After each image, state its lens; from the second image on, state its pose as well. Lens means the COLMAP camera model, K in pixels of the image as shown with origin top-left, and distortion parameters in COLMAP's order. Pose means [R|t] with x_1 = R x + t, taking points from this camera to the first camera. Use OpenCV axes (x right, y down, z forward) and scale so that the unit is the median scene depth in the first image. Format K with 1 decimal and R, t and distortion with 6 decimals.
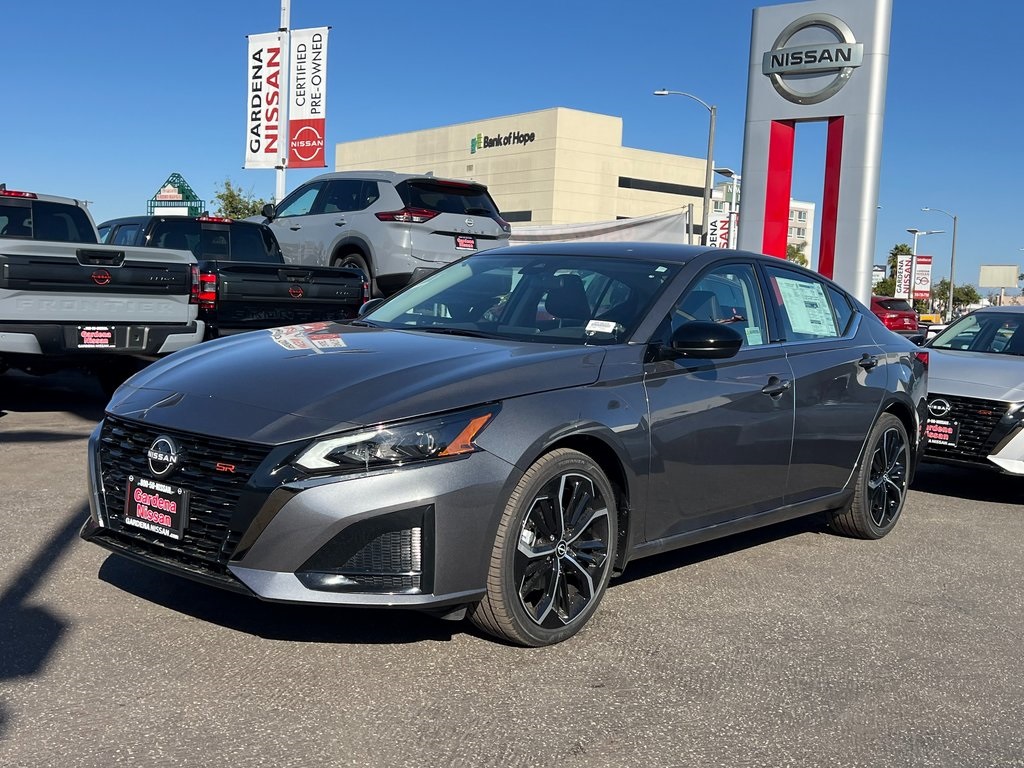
lens RADIAL K [[1099.2, 0, 509.7], [0, 1099.2, 388.2], [0, 0, 1]] dist [0.119898, 0.000000]
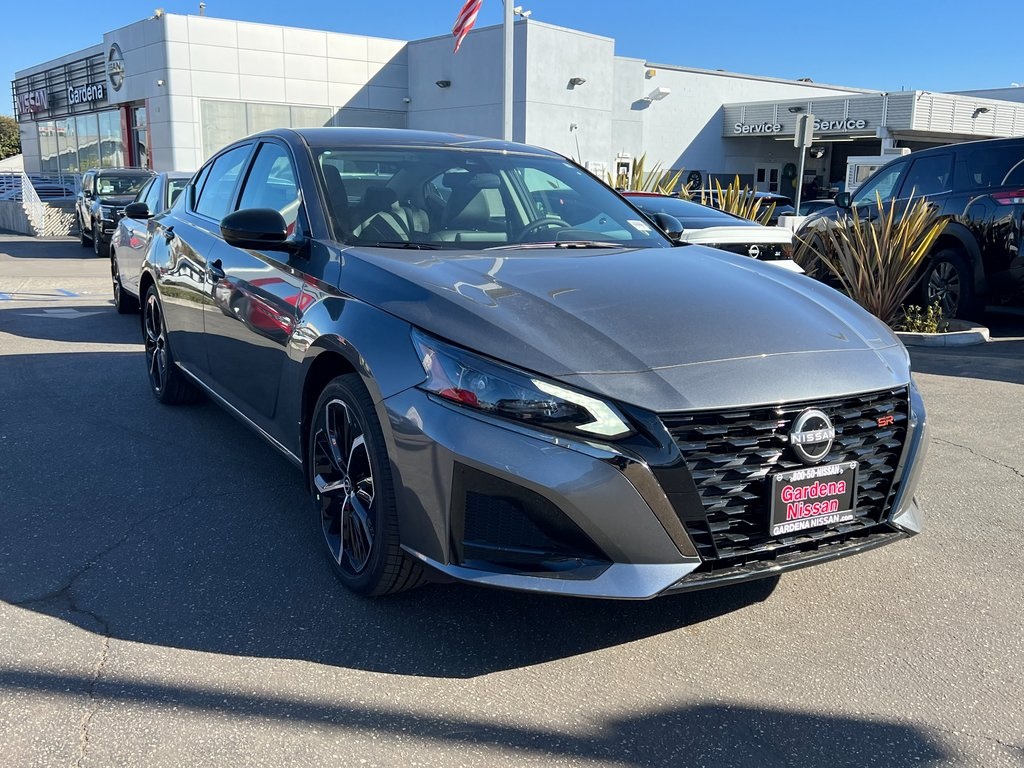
lens RADIAL K [[938.8, 0, 515.4], [0, 938.8, 383.8], [0, 0, 1]] dist [0.012908, 0.000000]
pose [[0.353612, -0.228438, 0.907069, -0.990994], [0.072762, 0.973500, 0.216802, -0.137942], [-0.932558, -0.010664, 0.360863, 0.948018]]
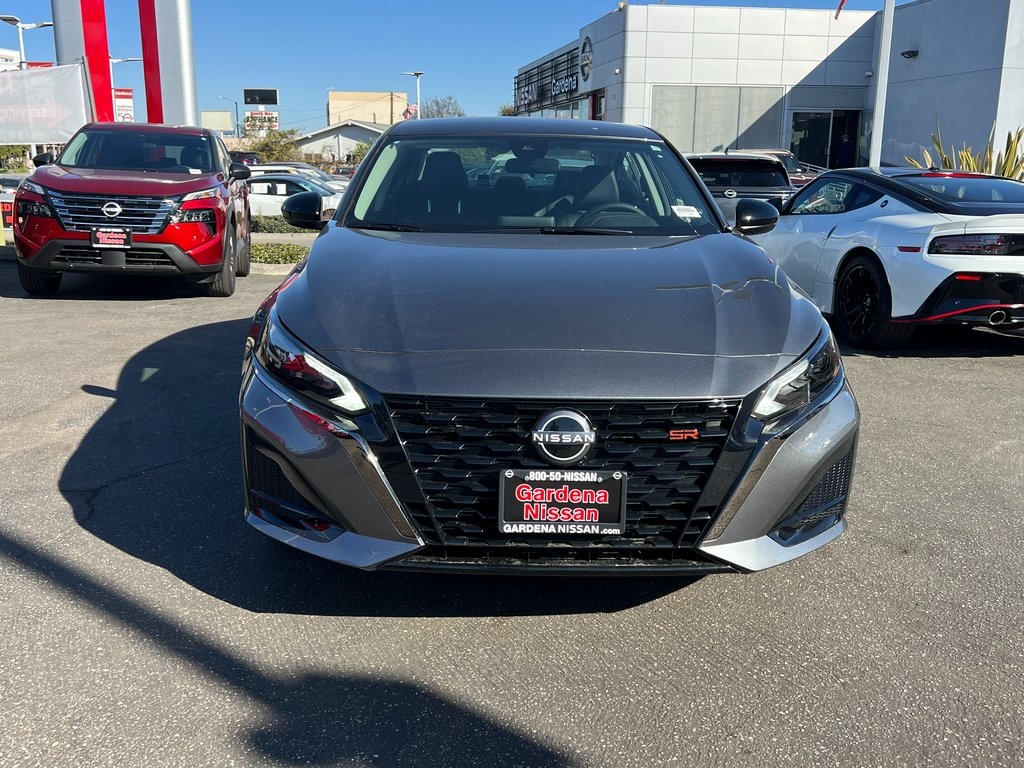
lens RADIAL K [[938.8, 0, 502.4], [0, 938.8, 378.0], [0, 0, 1]] dist [0.012908, 0.000000]
pose [[0.756702, -0.183057, 0.627609, -0.736172], [0.077419, 0.978334, 0.192012, -0.104840], [-0.649160, -0.096707, 0.754479, 0.539471]]
